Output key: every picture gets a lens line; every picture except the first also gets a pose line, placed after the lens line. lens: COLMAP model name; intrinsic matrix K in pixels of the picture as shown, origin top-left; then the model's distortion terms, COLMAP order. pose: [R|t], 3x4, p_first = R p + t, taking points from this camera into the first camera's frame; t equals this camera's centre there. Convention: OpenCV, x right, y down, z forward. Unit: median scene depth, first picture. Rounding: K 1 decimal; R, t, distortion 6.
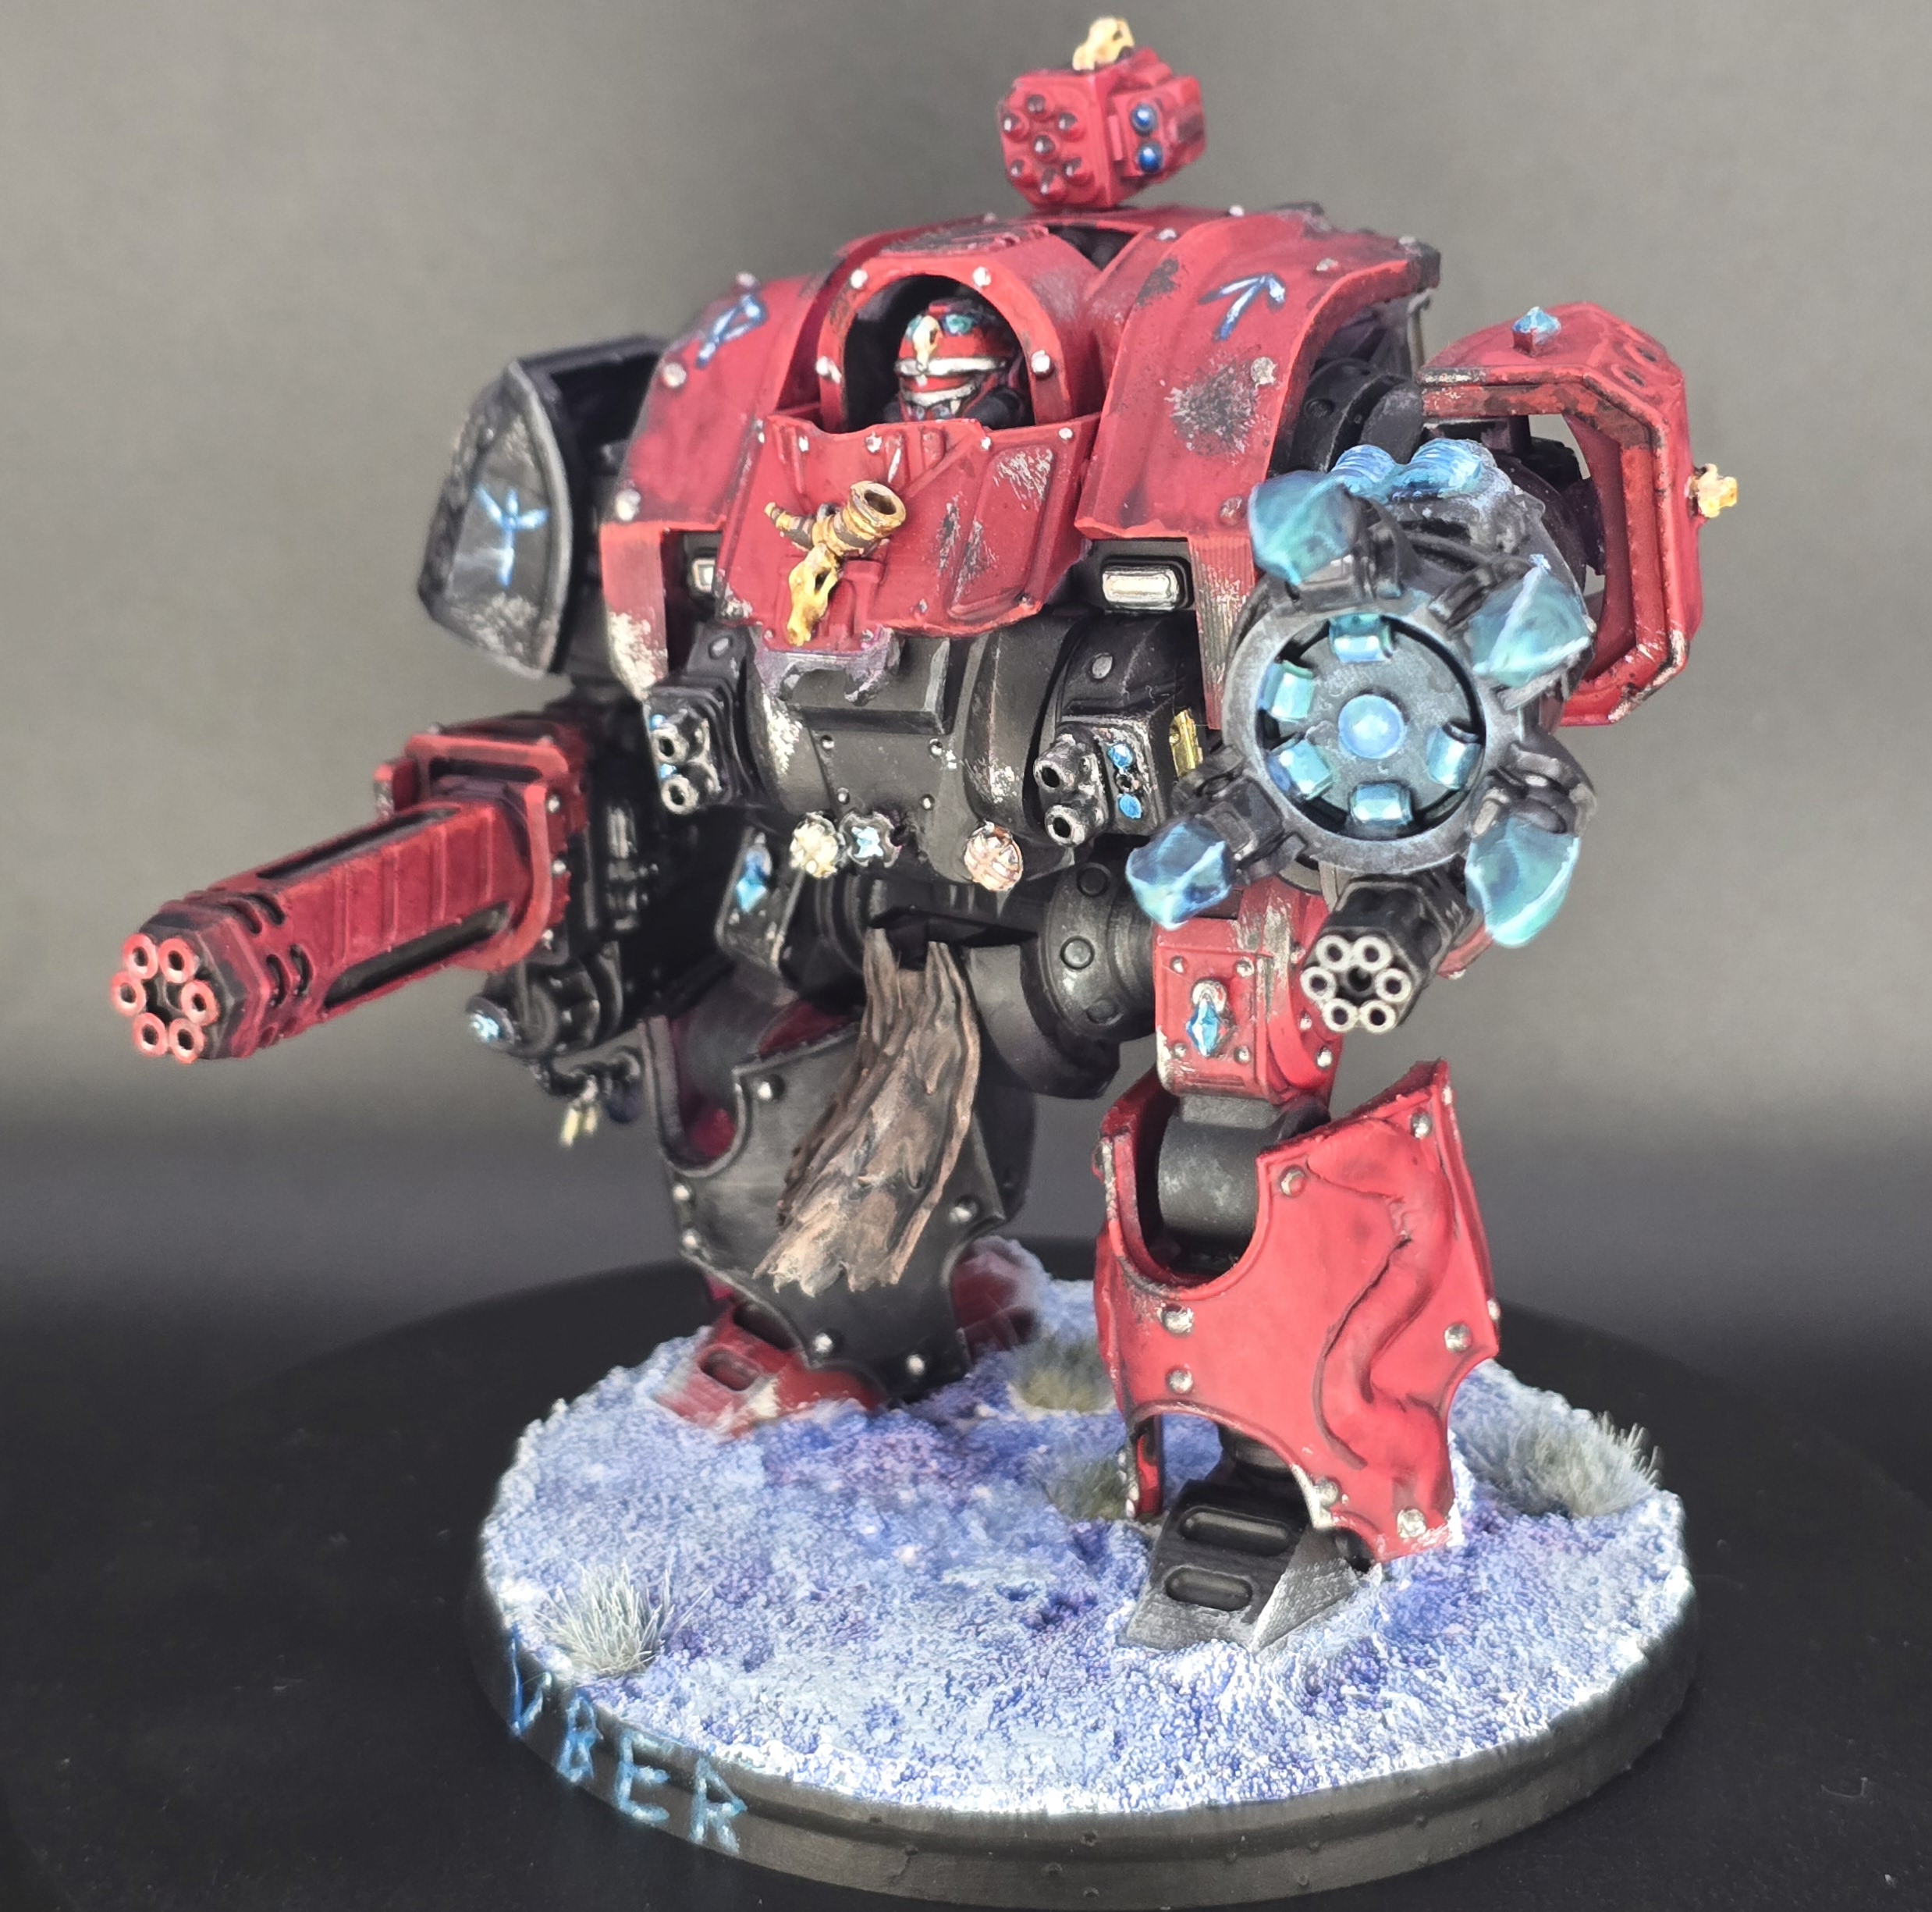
lens RADIAL K [[4396.5, 0, 965.9], [0, 4396.5, 831.9], [0, 0, 1]] dist [0.196801, -0.184816]
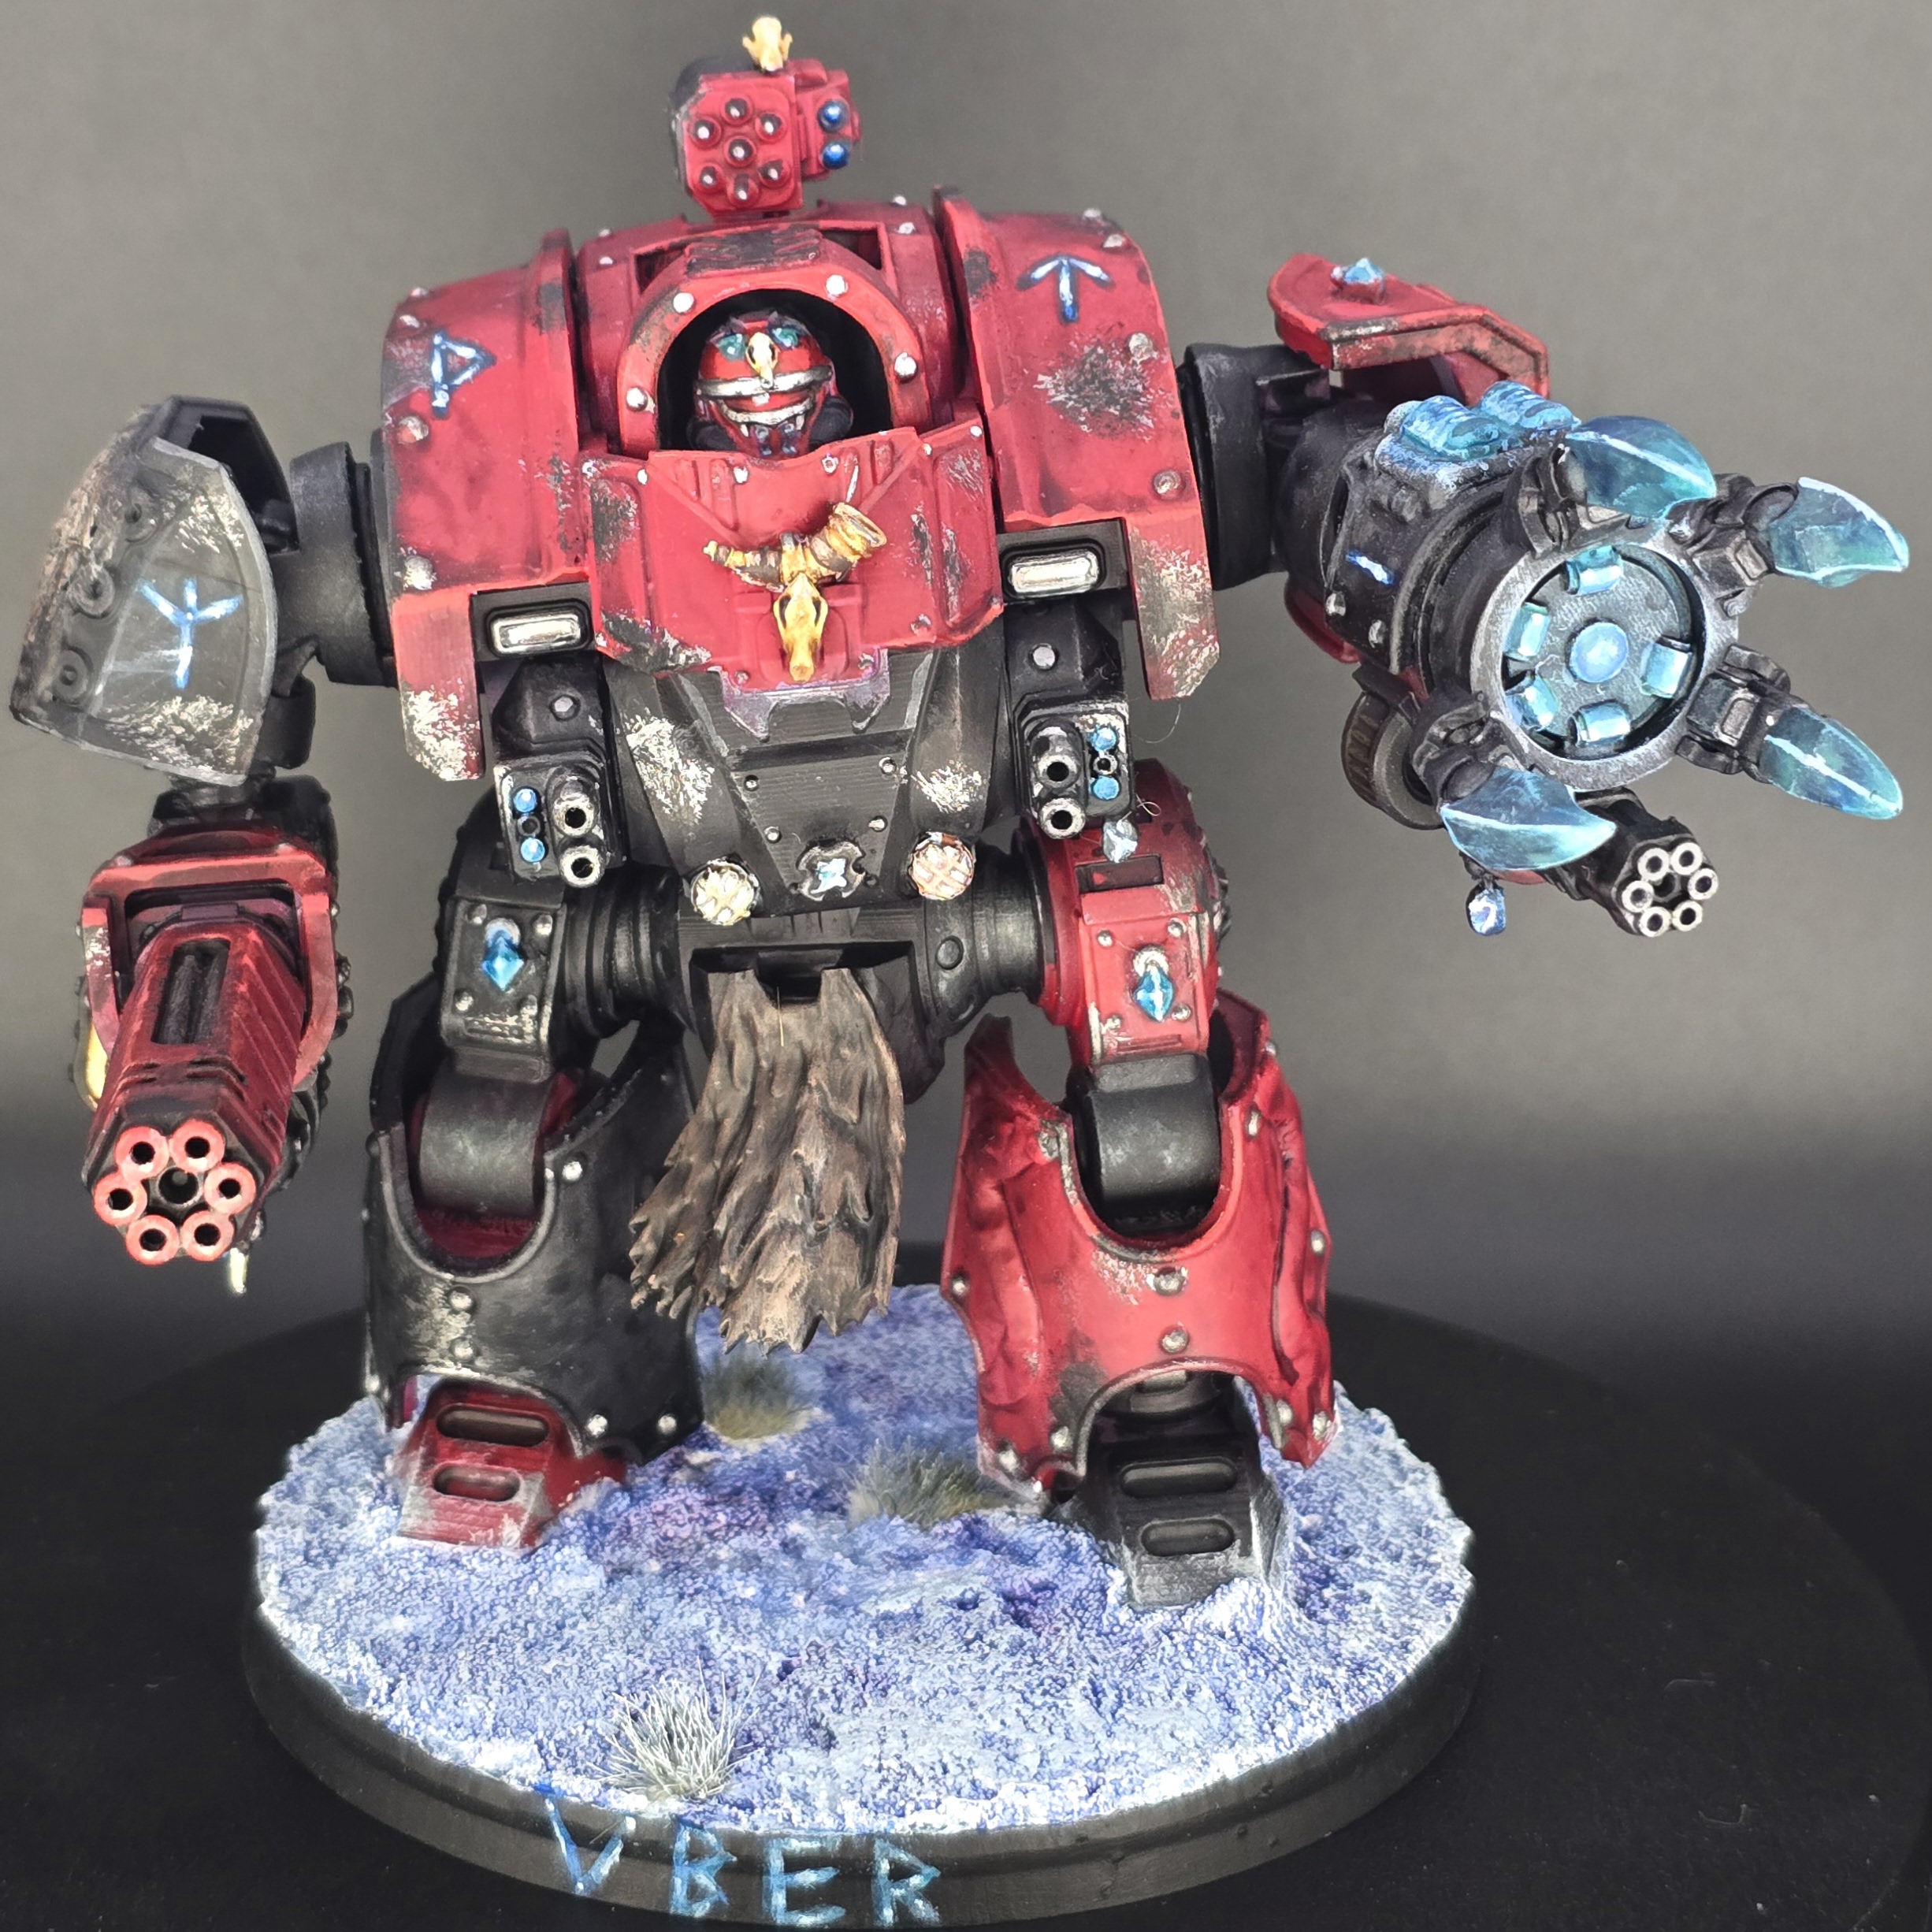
lens RADIAL K [[4427.2, 0, 922.0], [0, 4427.2, 822.4], [0, 0, 1]] dist [0.224566, -0.919266]
pose [[0.791961, -0.169268, 0.586639, -0.579783], [0.166621, 0.984251, 0.059057, -0.063654], [-0.587396, 0.050976, 0.807692, 0.199292]]
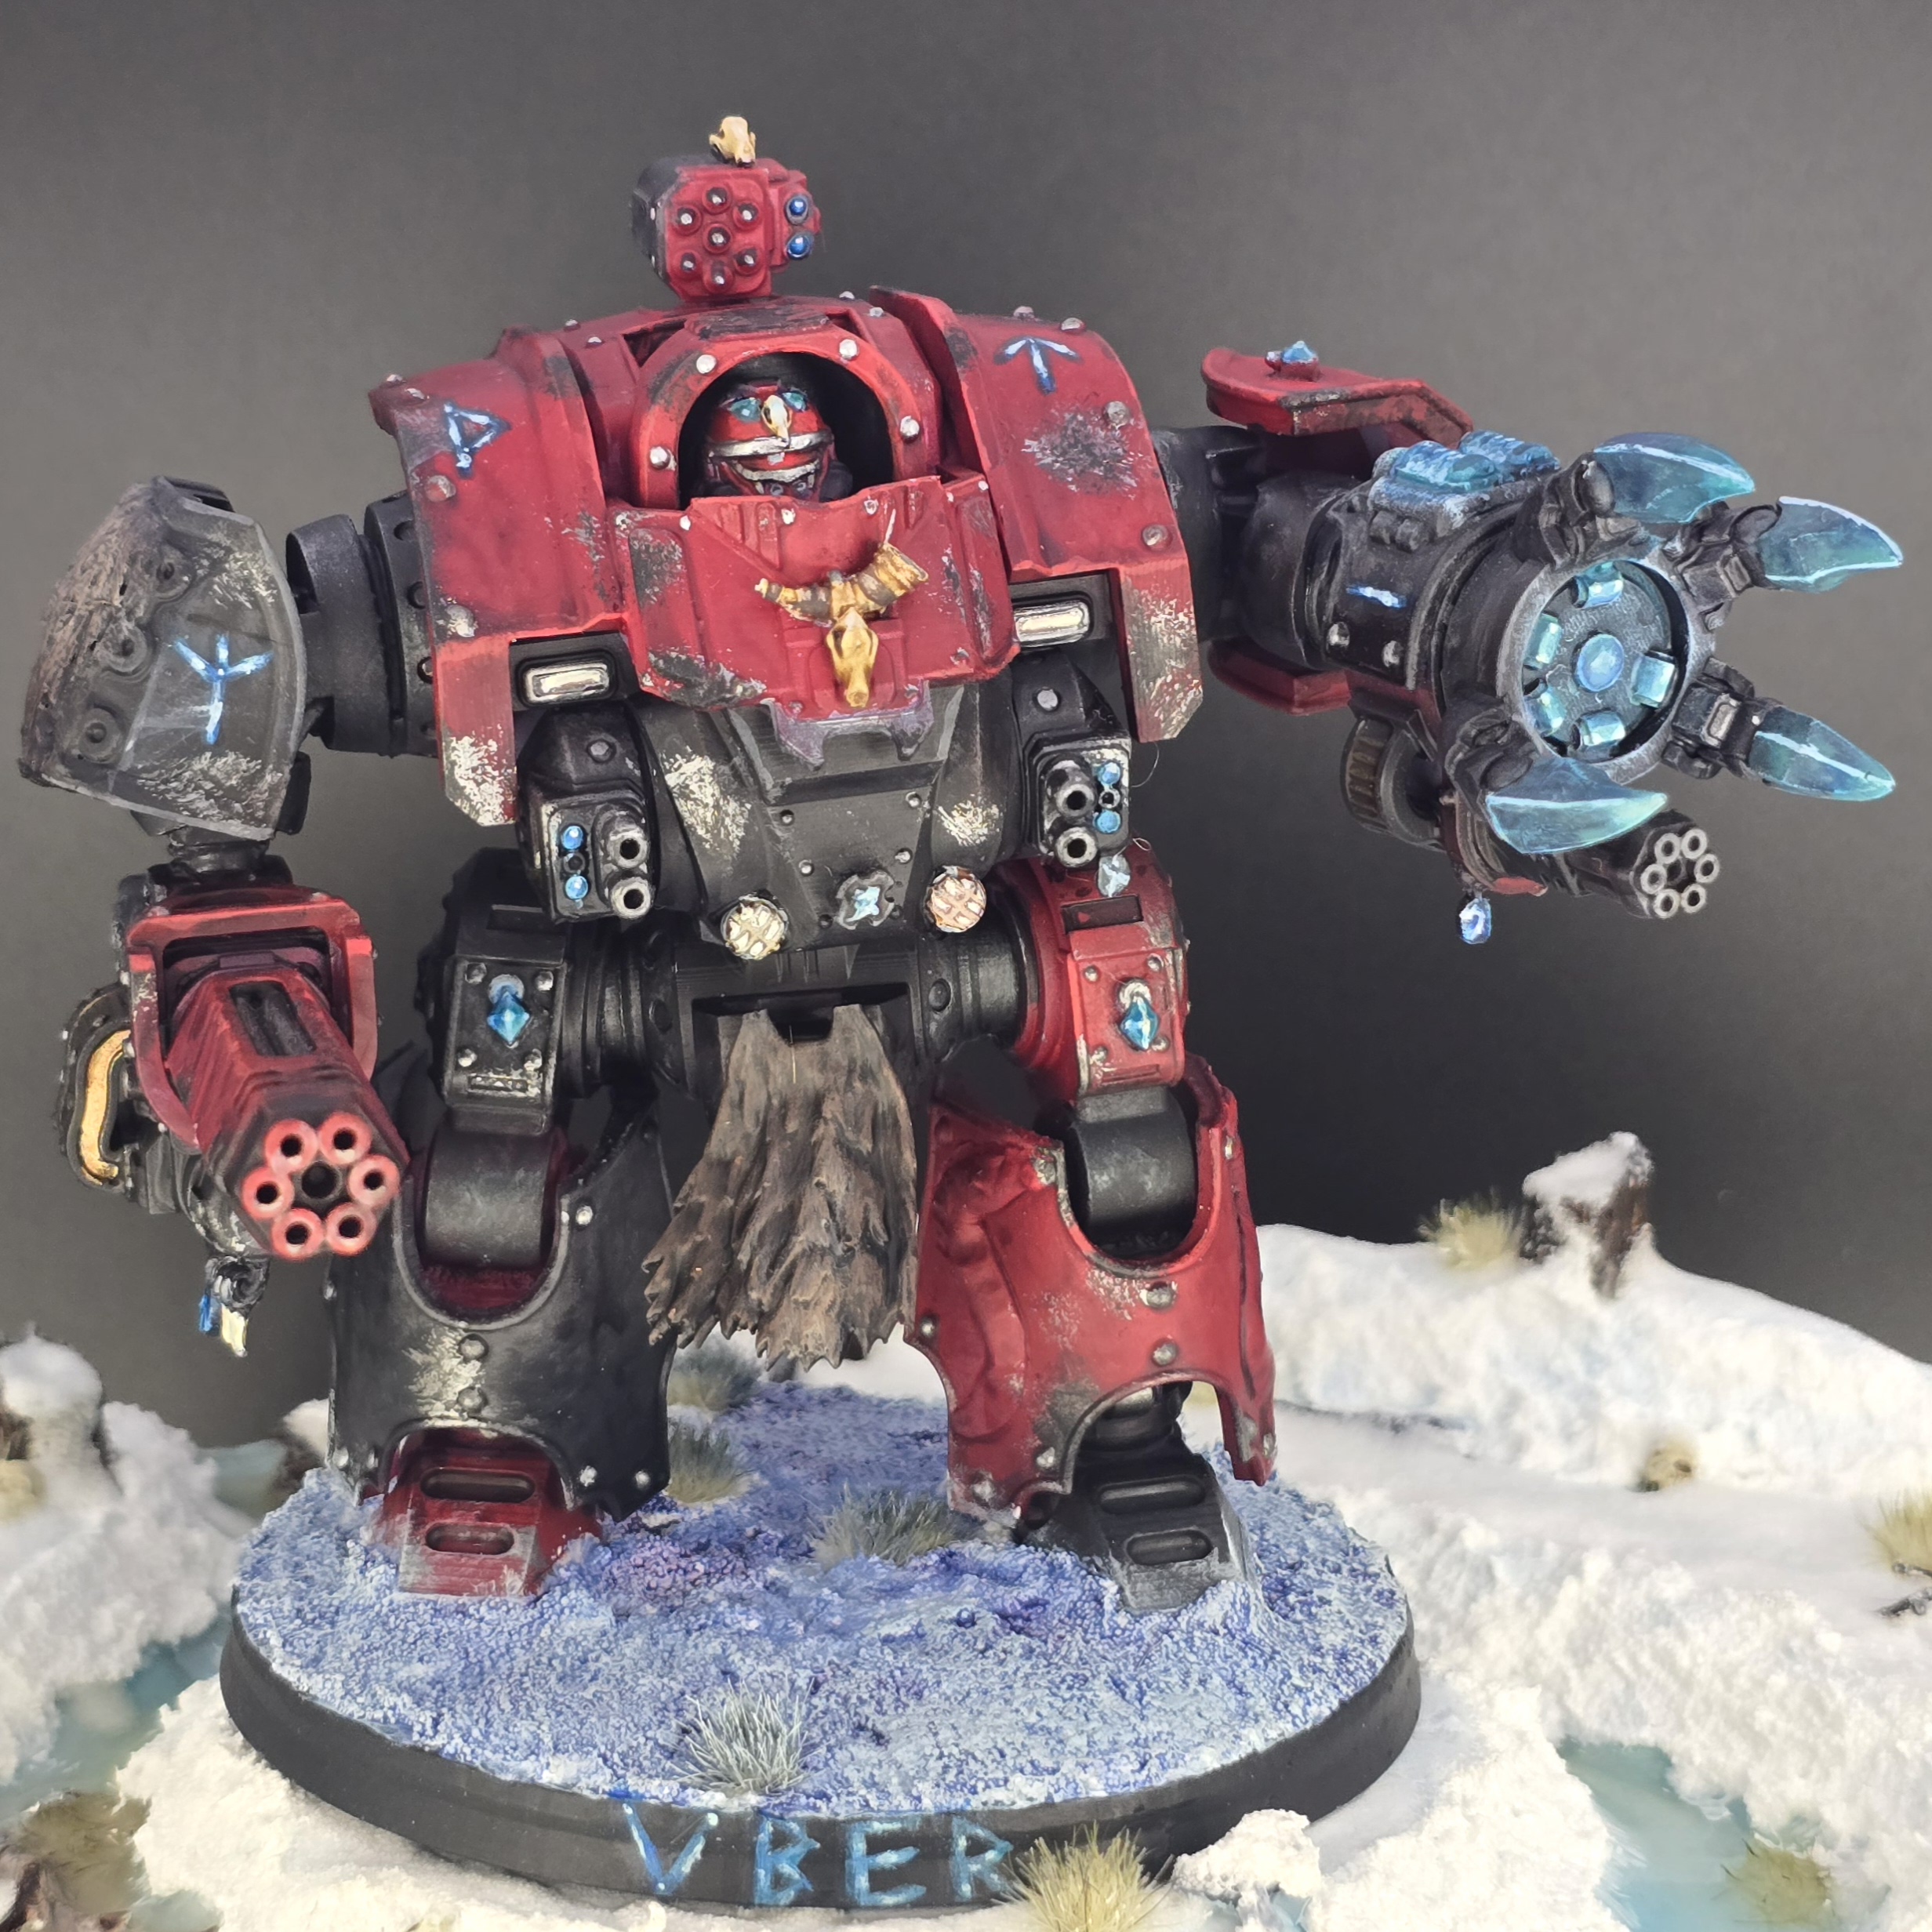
lens RADIAL K [[4388.5, 0, 966.0], [0, 4388.5, 966.0], [0, 0, 1]] dist [0.235980, -0.508128]
pose [[0.659086, -0.146291, 0.737702, -0.762800], [0.185902, 0.982150, 0.028675, -0.008235], [-0.728729, 0.118241, 0.674517, 0.299464]]
